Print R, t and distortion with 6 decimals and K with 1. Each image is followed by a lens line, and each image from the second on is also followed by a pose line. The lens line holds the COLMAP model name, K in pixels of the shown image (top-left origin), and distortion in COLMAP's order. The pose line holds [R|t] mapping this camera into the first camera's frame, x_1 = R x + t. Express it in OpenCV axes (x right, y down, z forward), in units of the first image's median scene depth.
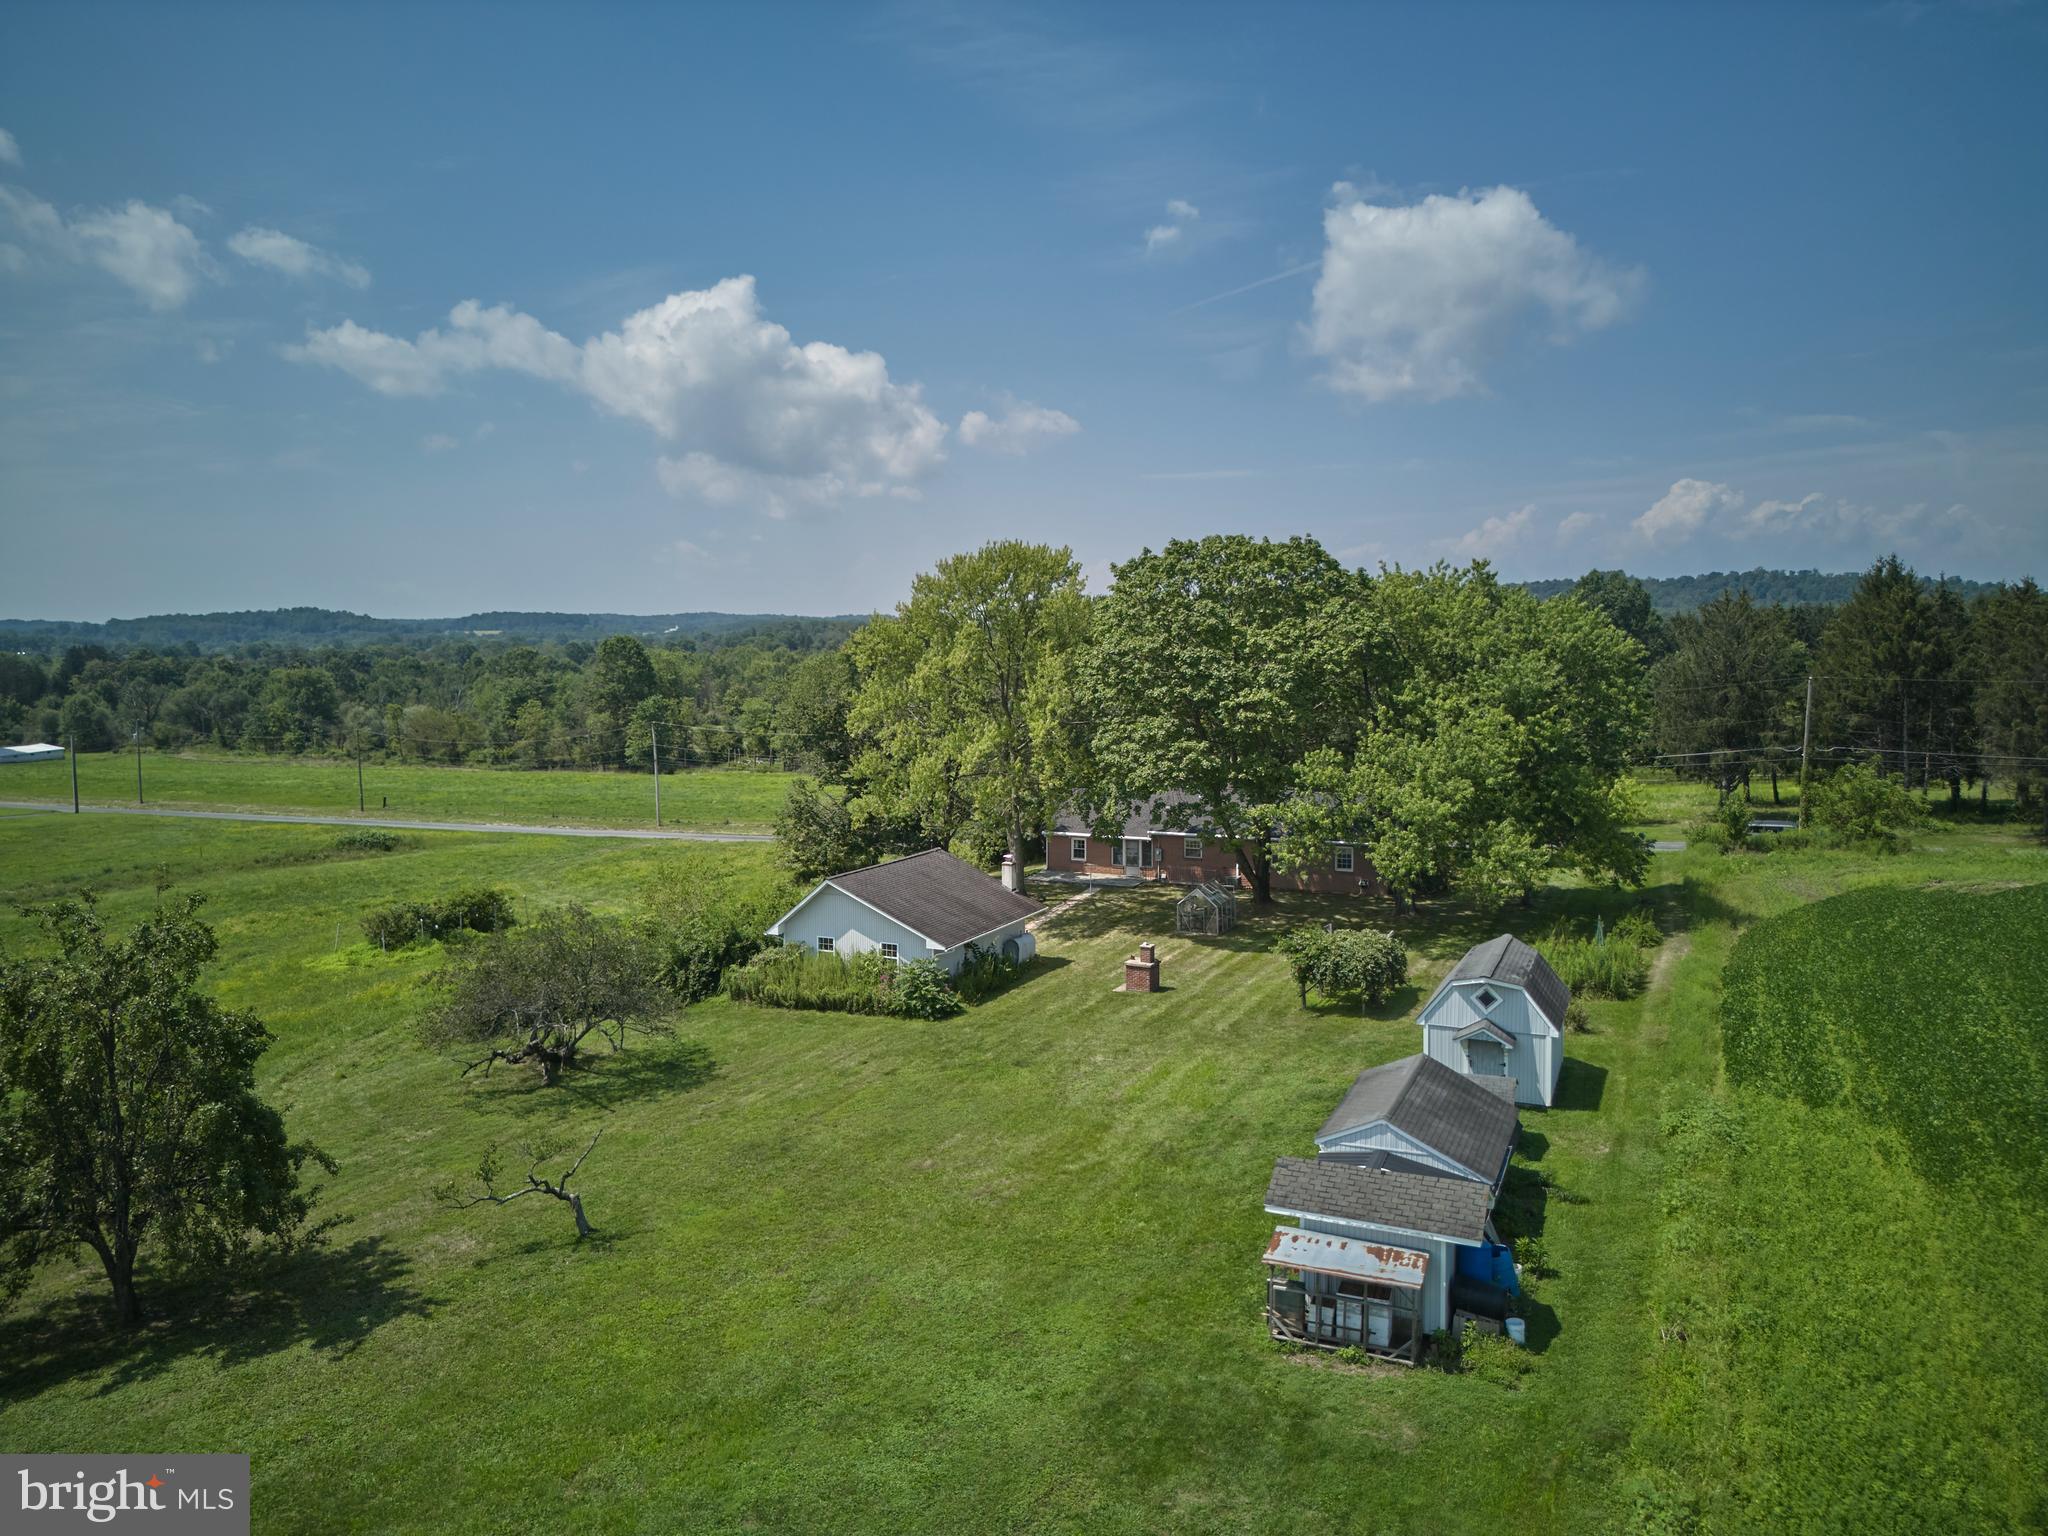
lens RADIAL K [[1452.7, 0, 1021.1], [0, 1452.7, 776.5], [0, 0, 1]] dist [0.004613, 0.002303]
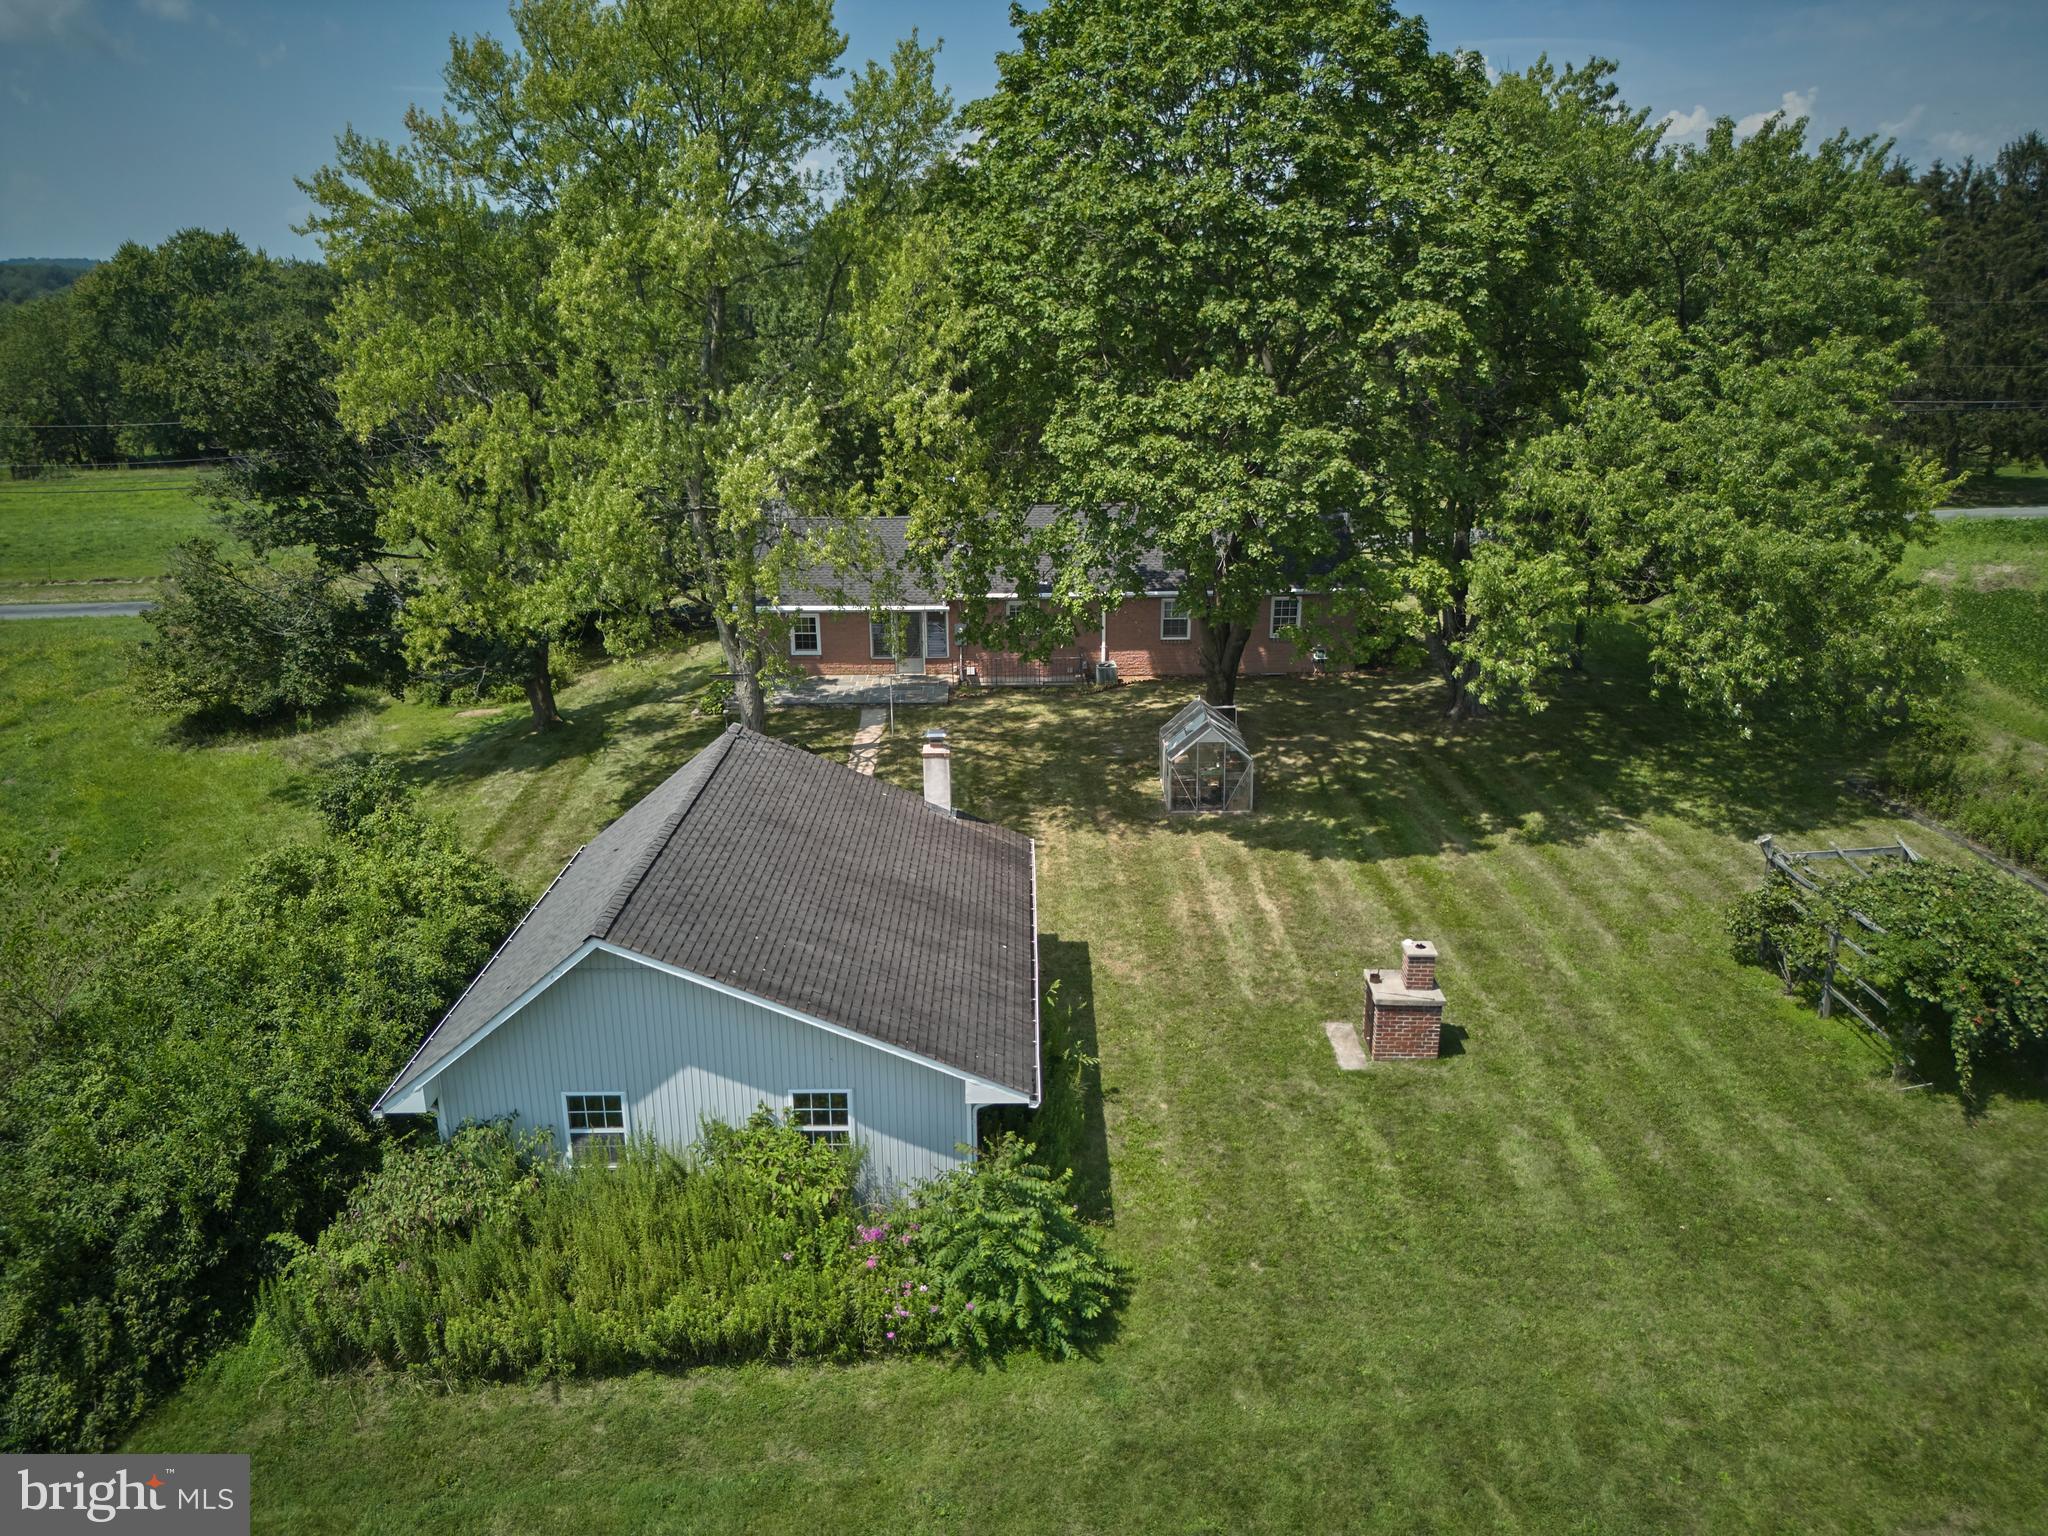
lens RADIAL K [[1452.7, 0, 1021.1], [0, 1452.7, 776.5], [0, 0, 1]] dist [0.004613, 0.002303]
pose [[0.897897, -0.138393, 0.417885, -0.161191], [0.041626, 0.971735, 0.232375, -0.027616], [-0.438233, -0.191254, 0.878279, 0.633936]]
